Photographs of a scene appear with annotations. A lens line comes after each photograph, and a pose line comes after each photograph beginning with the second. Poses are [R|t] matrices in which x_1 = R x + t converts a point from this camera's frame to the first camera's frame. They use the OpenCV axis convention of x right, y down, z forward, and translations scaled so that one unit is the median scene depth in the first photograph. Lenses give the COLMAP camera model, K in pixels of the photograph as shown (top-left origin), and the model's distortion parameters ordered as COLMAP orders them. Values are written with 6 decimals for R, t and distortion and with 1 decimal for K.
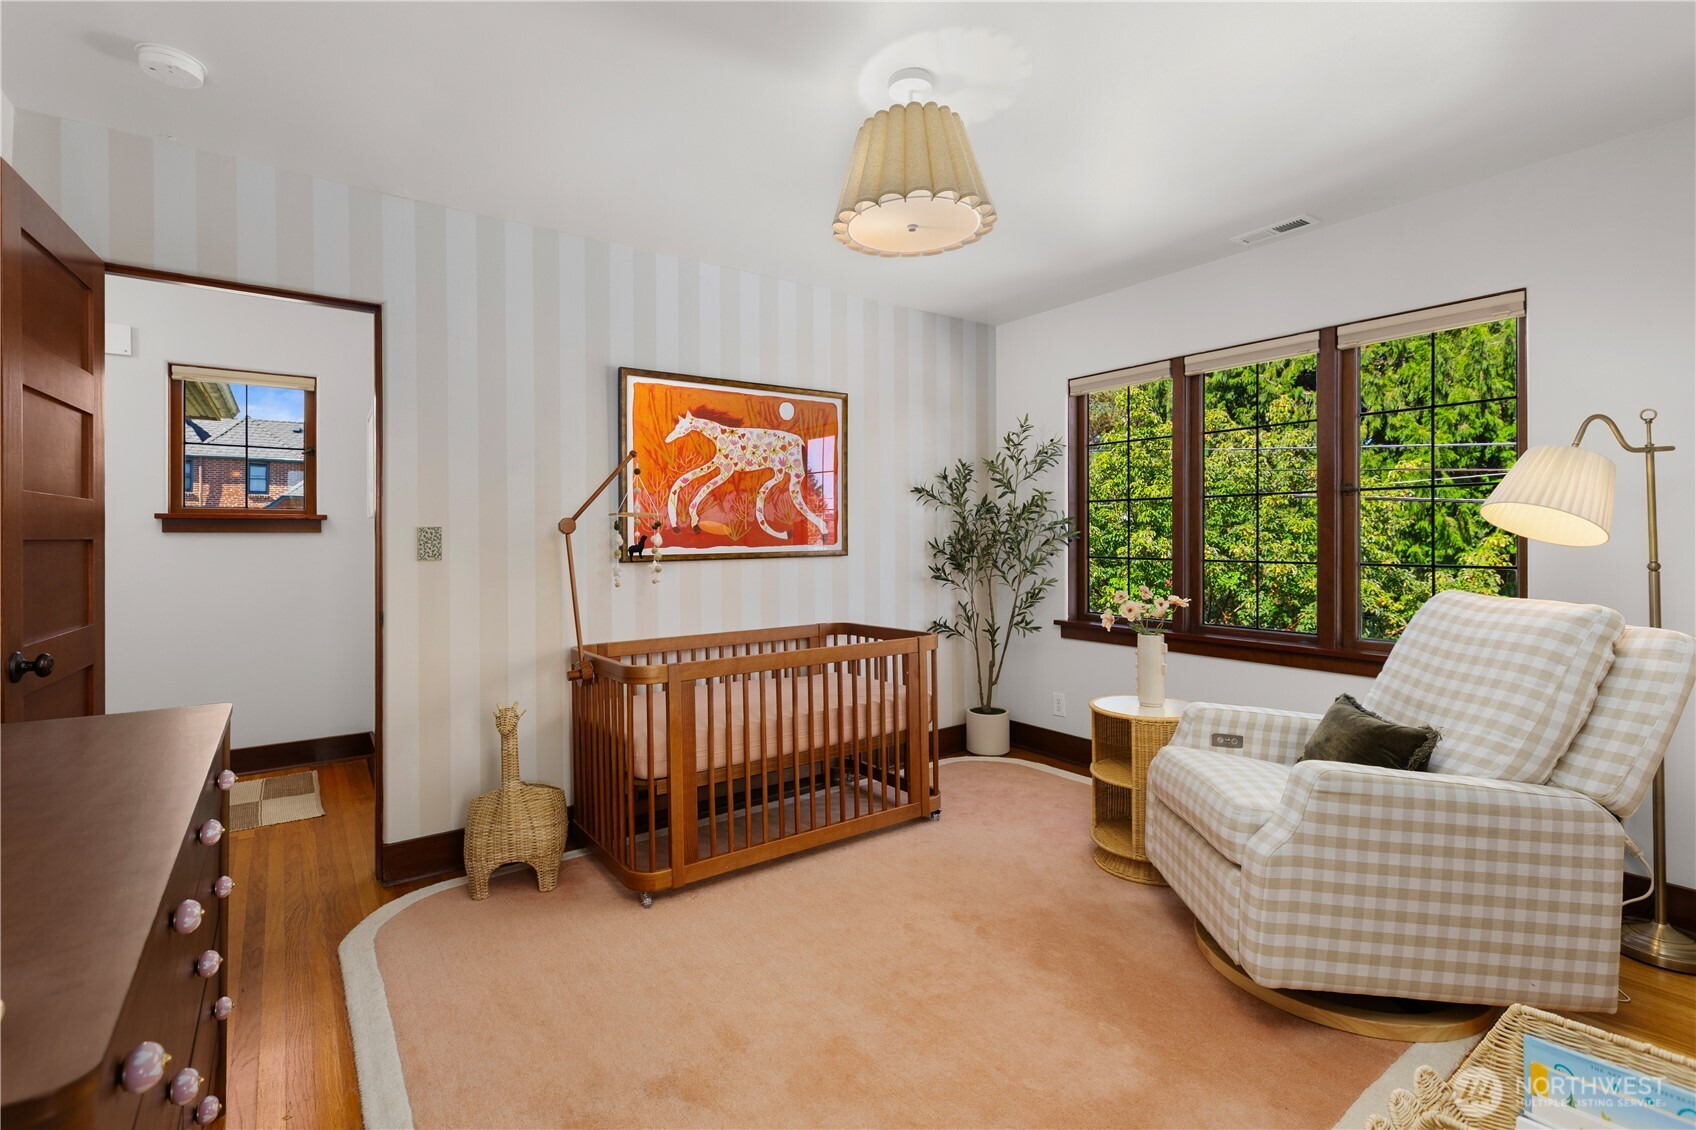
lens RADIAL K [[759.0, 0, 849.5], [0, 759.0, 543.6], [0, 0, 1]] dist [0.000584, 0.000011]
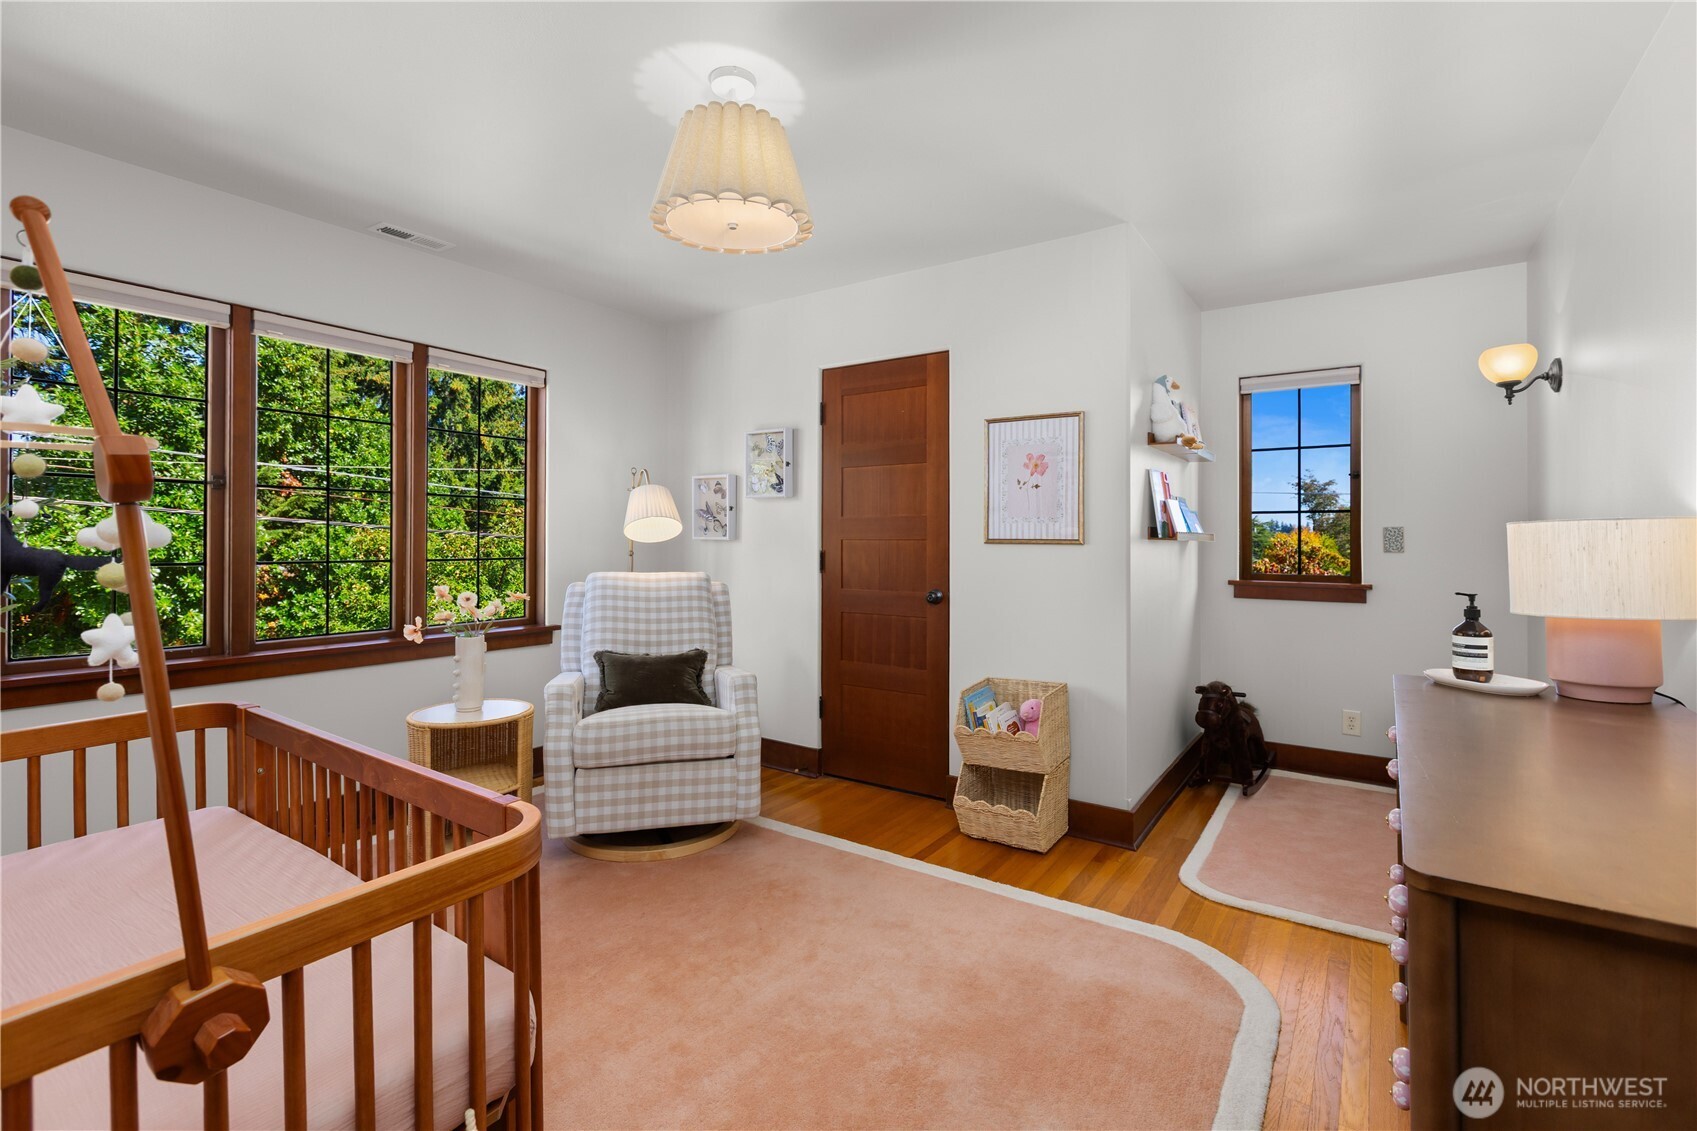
lens RADIAL K [[759.4, 0, 850.0], [0, 759.4, 544.1], [0, 0, 1]] dist [0.000584, 0.000011]
pose [[-0.325666, -0.003778, 0.945477, -0.666263], [0.005575, 0.999967, 0.005916, -0.001401], [-0.945468, 0.007198, -0.325635, 0.858622]]
